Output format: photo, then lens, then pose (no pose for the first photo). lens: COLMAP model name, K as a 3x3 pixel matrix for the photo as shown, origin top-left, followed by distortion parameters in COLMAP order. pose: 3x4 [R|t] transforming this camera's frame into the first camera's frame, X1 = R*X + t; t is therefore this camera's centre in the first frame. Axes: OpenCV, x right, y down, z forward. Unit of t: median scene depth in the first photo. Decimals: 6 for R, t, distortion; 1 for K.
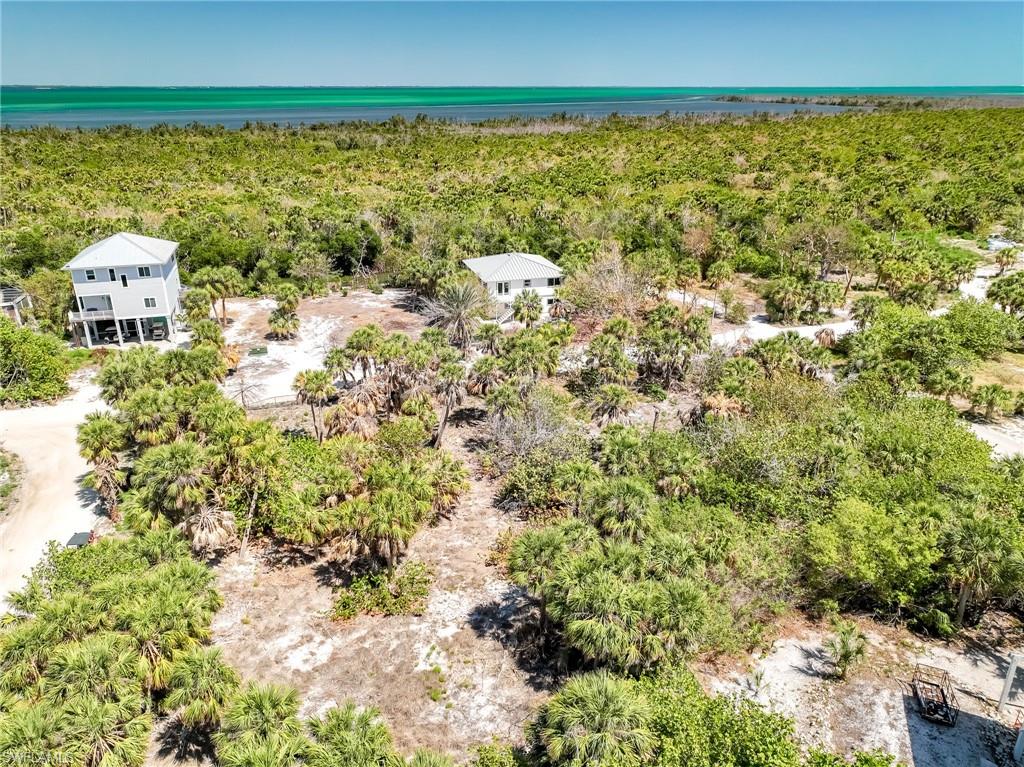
lens RADIAL K [[738.3, 0, 510.8], [0, 738.3, 391.8], [0, 0, 1]] dist [0.003441, 0.008542]
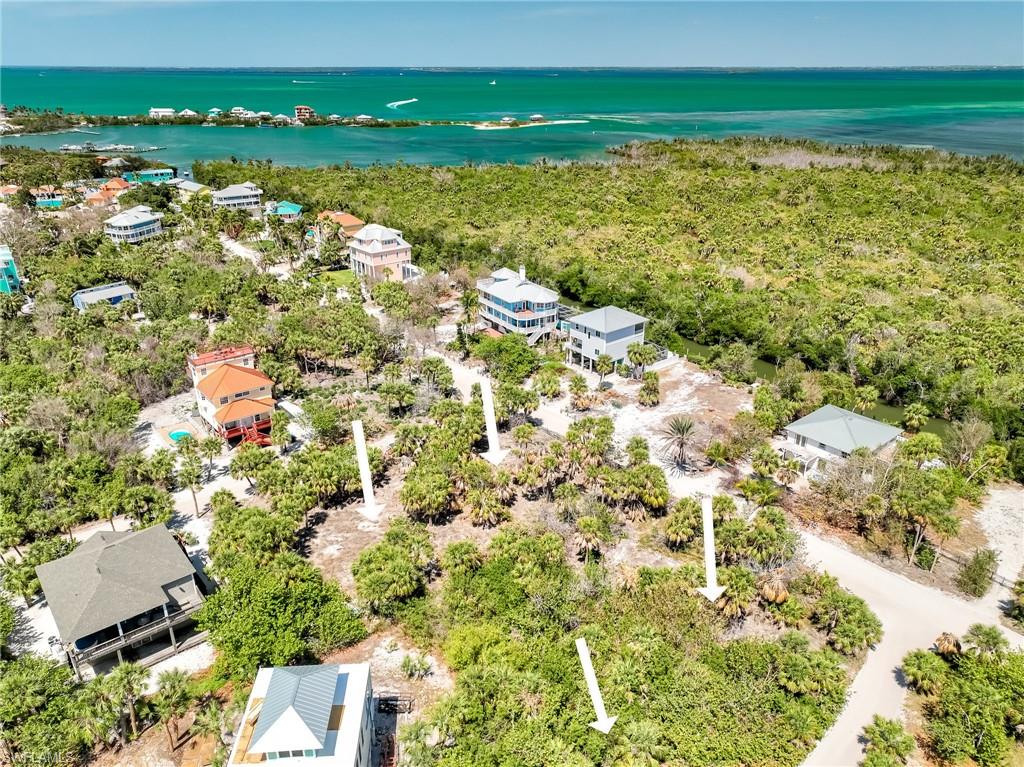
lens RADIAL K [[729.1, 0, 511.0], [0, 729.1, 388.1], [0, 0, 1]] dist [-0.002941, 0.020525]
pose [[0.397969, 0.370763, -0.839140, 0.829759], [-0.351819, 0.906440, 0.233645, -0.366190], [0.847257, 0.202241, 0.491176, 0.073181]]
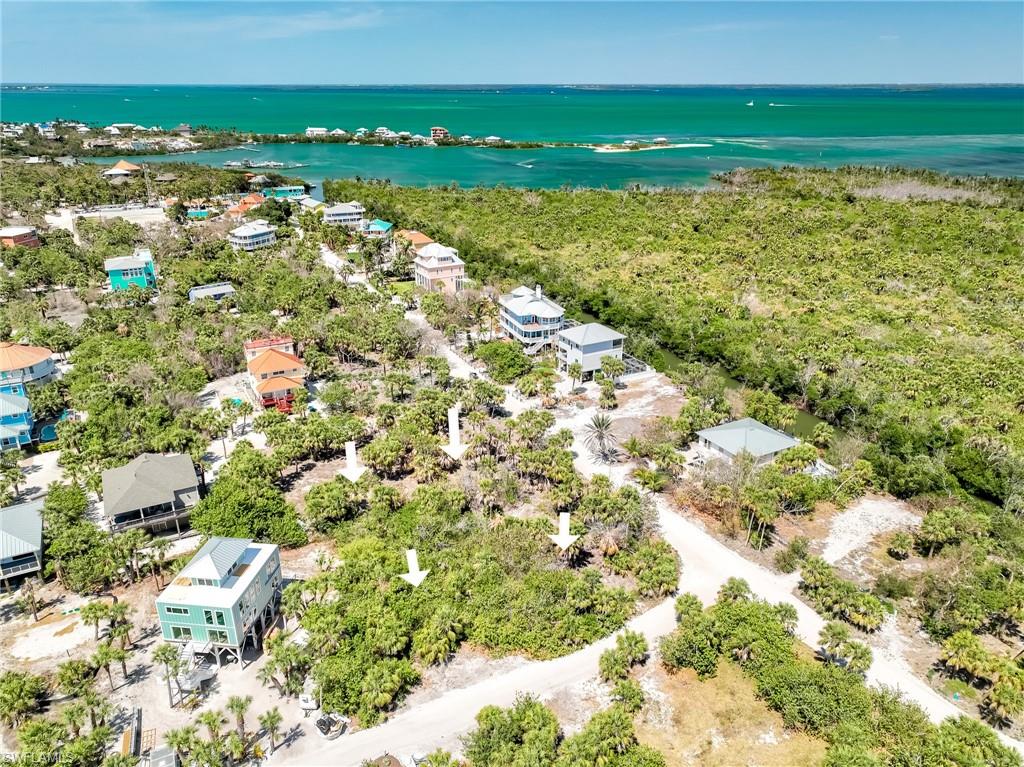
lens RADIAL K [[731.6, 0, 510.9], [0, 731.6, 386.7], [0, 0, 1]] dist [-0.001055, 0.017243]
pose [[0.214020, 0.374100, -0.902355, 1.229814], [-0.374922, 0.884467, 0.277761, -0.536934], [0.902014, 0.278867, 0.329552, 0.253581]]
